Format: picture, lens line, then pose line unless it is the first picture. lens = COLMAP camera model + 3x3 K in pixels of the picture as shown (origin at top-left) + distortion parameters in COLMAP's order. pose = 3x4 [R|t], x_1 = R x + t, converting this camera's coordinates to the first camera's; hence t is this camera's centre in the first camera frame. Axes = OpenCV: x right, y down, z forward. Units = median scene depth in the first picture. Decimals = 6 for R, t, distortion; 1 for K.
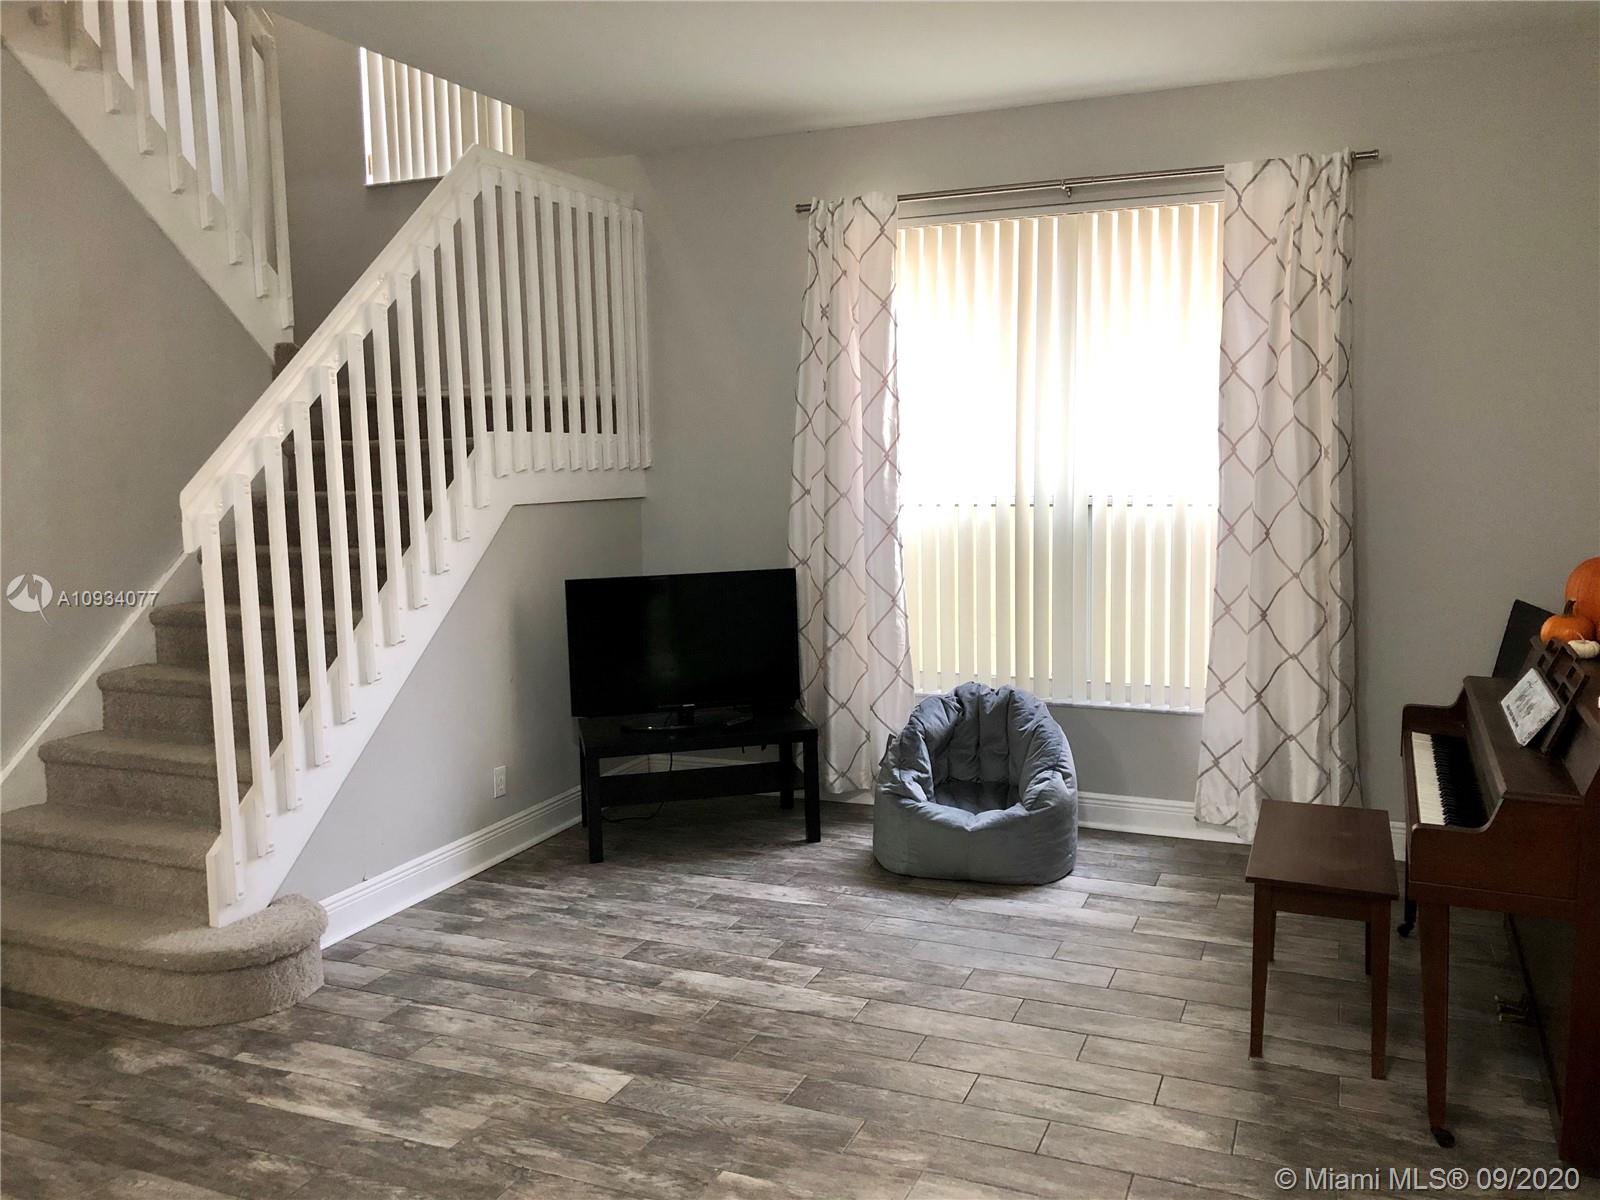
lens RADIAL K [[1315.5, 0, 806.2], [0, 1315.5, 595.4], [0, 0, 1]] dist [0.041734, -0.057488]
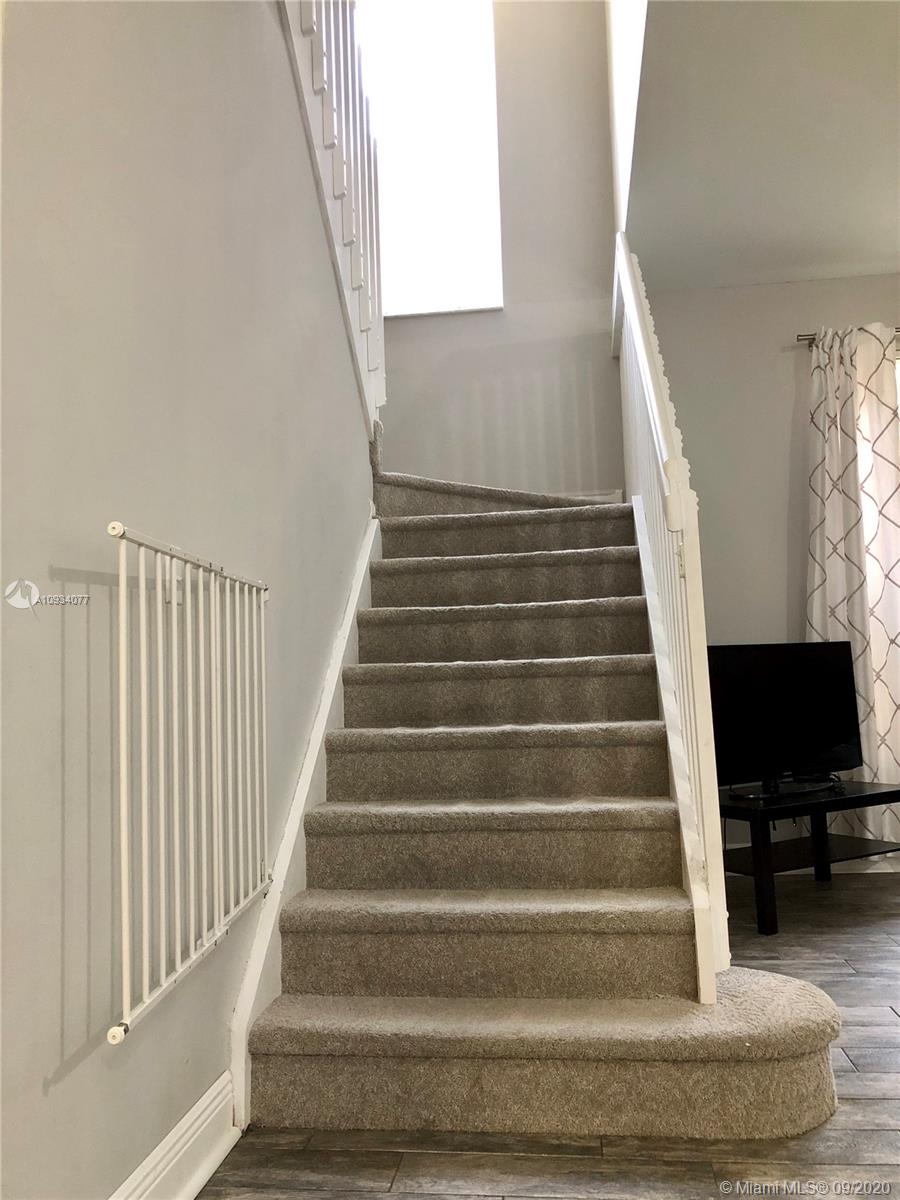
lens RADIAL K [[986.7, 0, 446.3], [0, 986.7, 598.7], [0, 0, 1]] dist [0.041734, -0.057488]
pose [[0.964853, 0.011886, 0.262522, -0.621701], [0.037710, 0.982376, -0.183073, 0.092666], [-0.260072, 0.186538, 0.947400, 0.352130]]
